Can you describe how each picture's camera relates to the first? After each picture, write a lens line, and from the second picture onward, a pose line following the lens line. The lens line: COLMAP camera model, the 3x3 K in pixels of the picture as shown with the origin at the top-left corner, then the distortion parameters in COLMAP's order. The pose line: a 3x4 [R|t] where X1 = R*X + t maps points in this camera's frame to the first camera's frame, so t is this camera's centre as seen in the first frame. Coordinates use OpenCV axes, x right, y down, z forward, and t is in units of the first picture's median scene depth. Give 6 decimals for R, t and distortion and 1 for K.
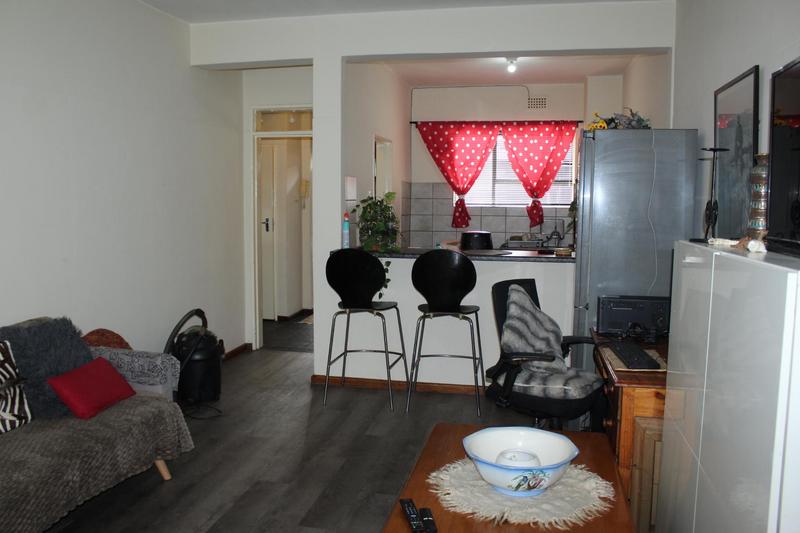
lens RADIAL K [[669.5, 0, 381.5], [0, 669.5, 262.6], [0, 0, 1]] dist [-0.168858, 0.152118]
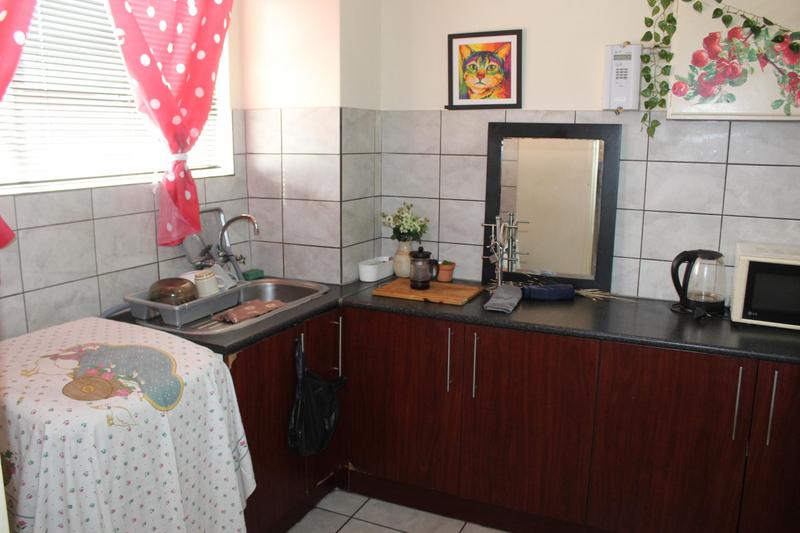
lens RADIAL K [[669.5, 0, 381.5], [0, 669.5, 262.6], [0, 0, 1]] dist [-0.168858, 0.152118]
pose [[0.224793, -0.184962, 0.956691, -0.058750], [0.090086, 0.981559, 0.168603, -0.090004], [-0.970233, 0.048283, 0.237310, 0.834426]]
